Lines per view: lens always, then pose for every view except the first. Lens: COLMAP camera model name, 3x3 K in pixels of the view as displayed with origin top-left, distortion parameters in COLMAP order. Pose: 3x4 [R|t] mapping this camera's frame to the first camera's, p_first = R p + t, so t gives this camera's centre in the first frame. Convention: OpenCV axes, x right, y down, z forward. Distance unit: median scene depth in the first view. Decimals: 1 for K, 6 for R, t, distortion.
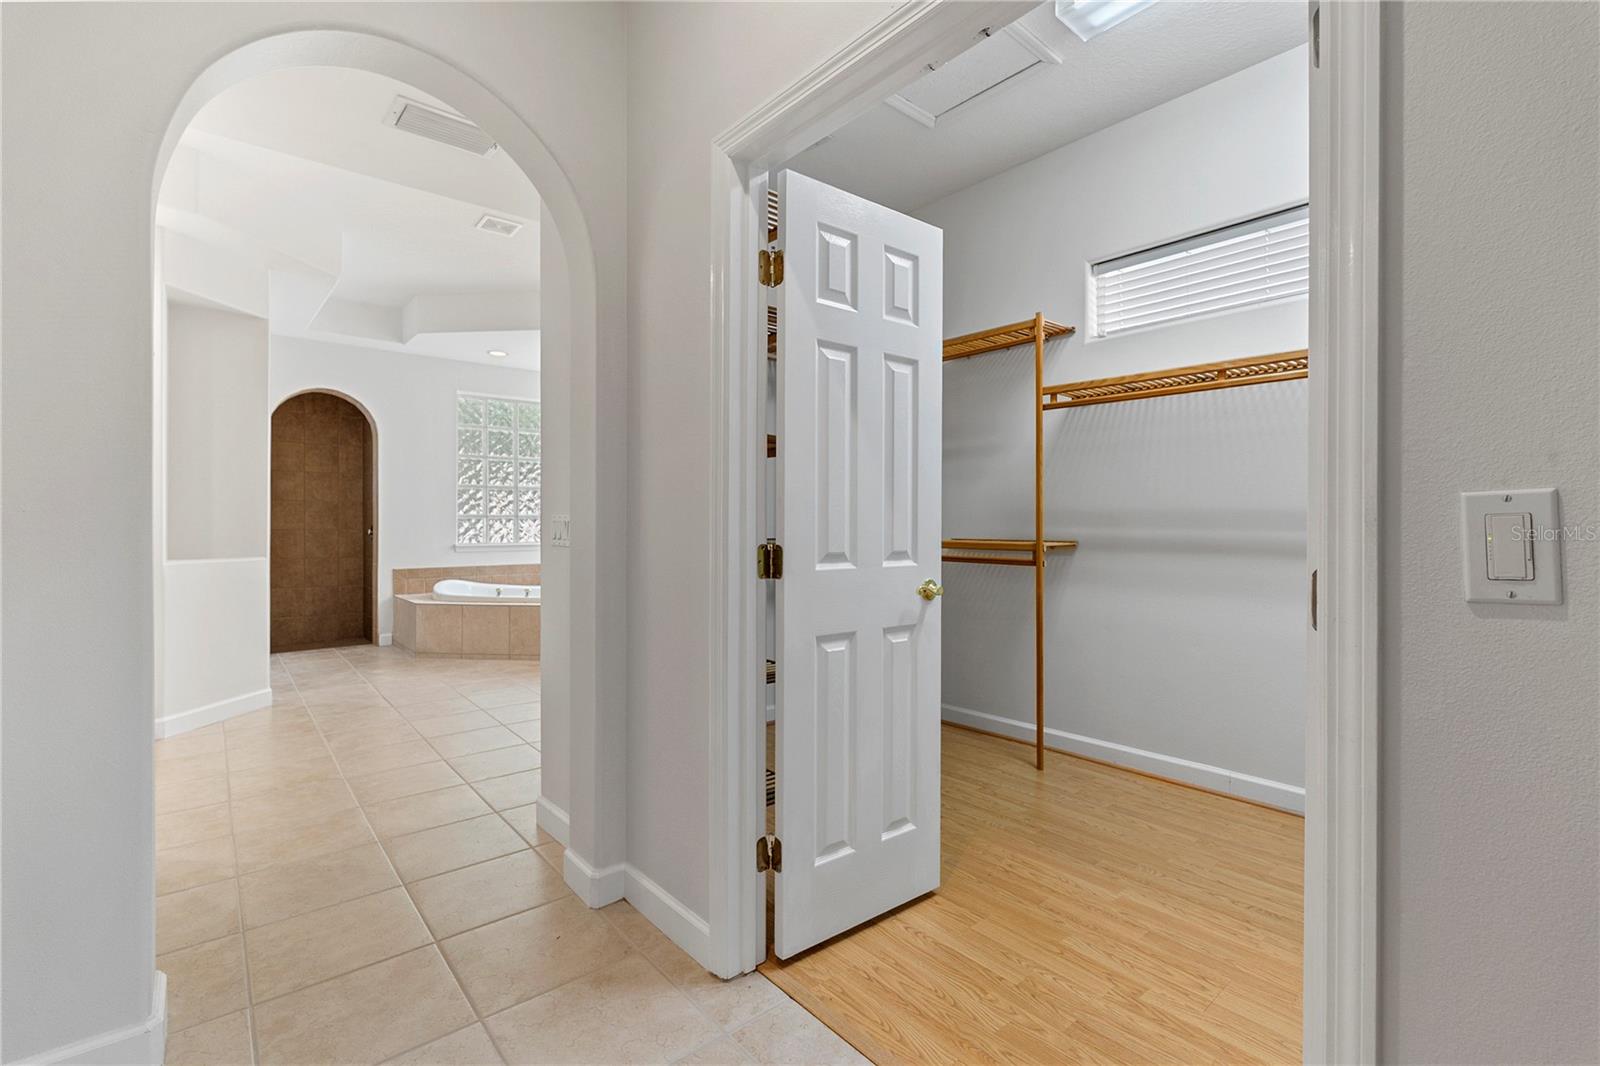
lens RADIAL K [[712.0, 0, 789.3], [0, 712.0, 521.1], [0, 0, 1]] dist [-0.002825, -0.000763]
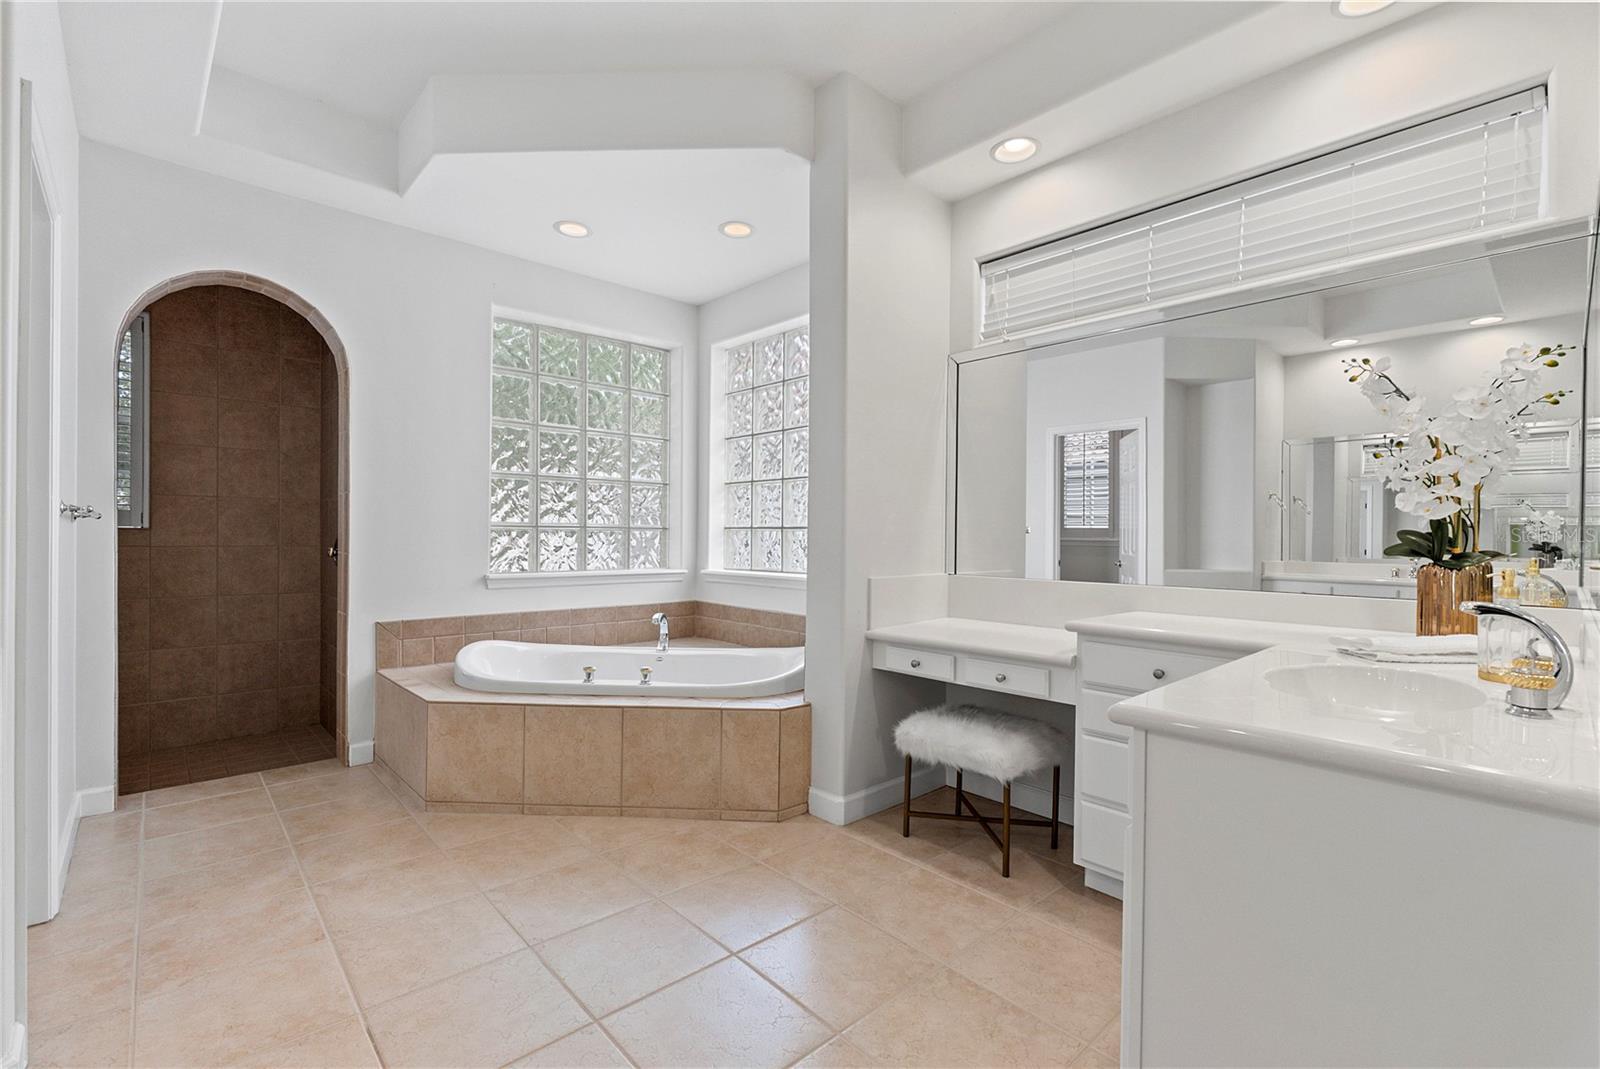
lens RADIAL K [[712.0, 0, 807.8], [0, 712.0, 540.5], [0, 0, 1]] dist [-0.002825, -0.000763]
pose [[0.998487, 0.008217, 0.054379, -0.236792], [-0.008650, 0.999933, 0.007726, -0.001628], [-0.054312, -0.008185, 0.998490, 0.404845]]
